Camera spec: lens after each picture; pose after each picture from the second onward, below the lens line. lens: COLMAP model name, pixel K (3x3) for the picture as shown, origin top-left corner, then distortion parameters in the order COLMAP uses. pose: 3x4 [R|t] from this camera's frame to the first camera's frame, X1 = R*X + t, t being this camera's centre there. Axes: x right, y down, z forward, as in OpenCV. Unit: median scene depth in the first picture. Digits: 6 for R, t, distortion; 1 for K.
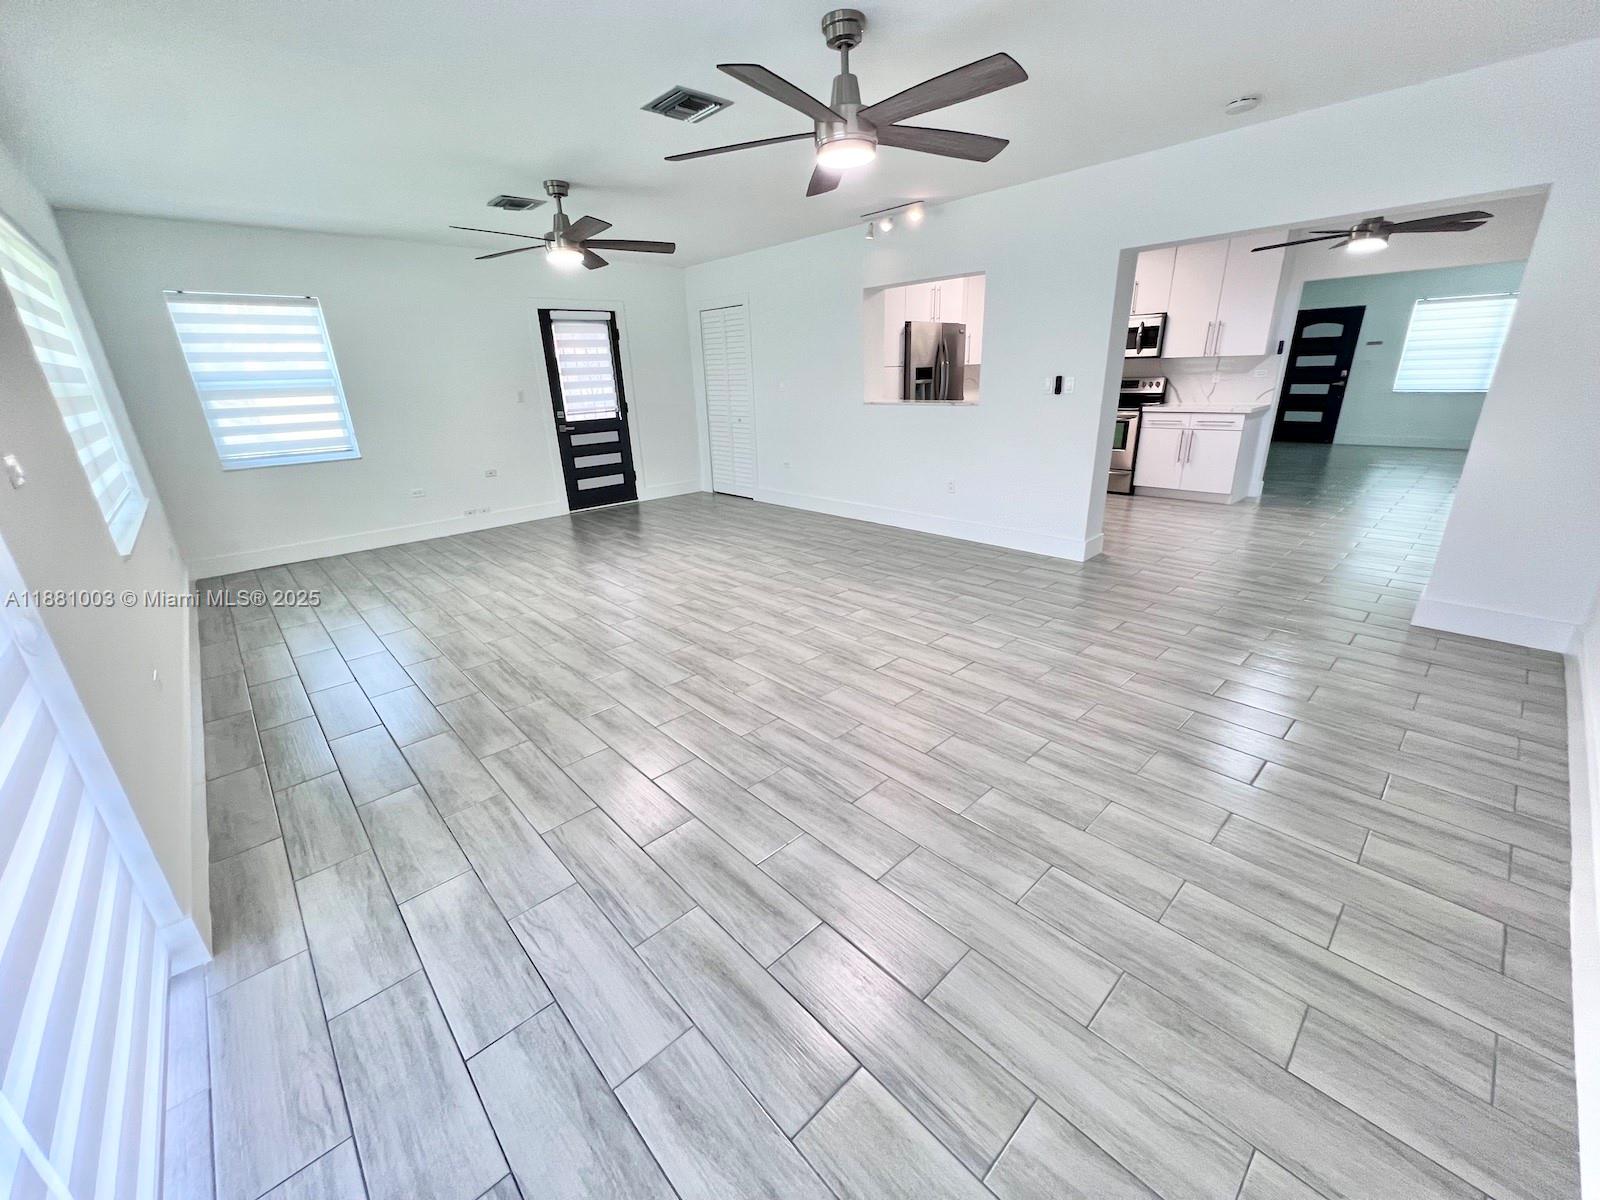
lens RADIAL K [[640.0, 0, 799.9], [0, 640.0, 602.6], [0, 0, 1]] dist [-0.000752, 0.000300]
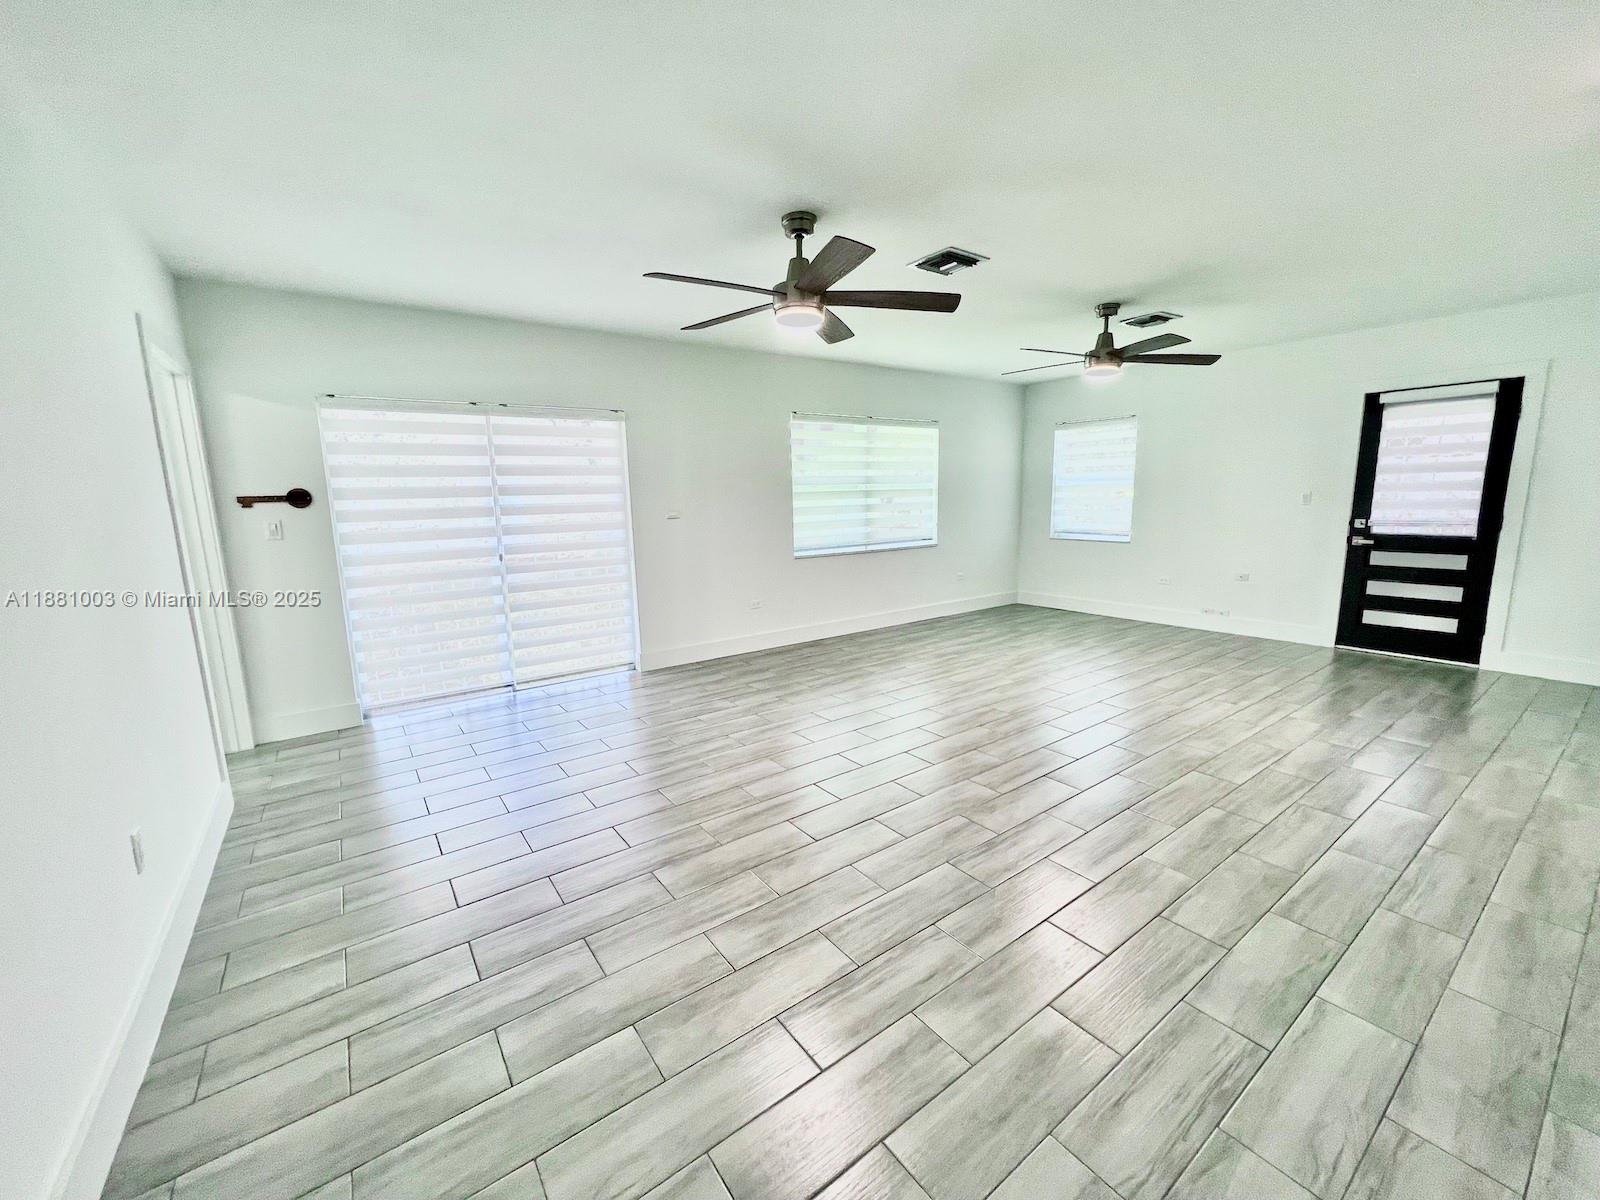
lens RADIAL K [[640.0, 0, 799.9], [0, 640.0, 602.6], [0, 0, 1]] dist [-0.000752, 0.000300]
pose [[-0.119411, 0.201891, -0.972101, 0.639535], [-0.314455, 0.921010, 0.229908, -0.231889], [0.941732, 0.333136, -0.046493, 0.588495]]
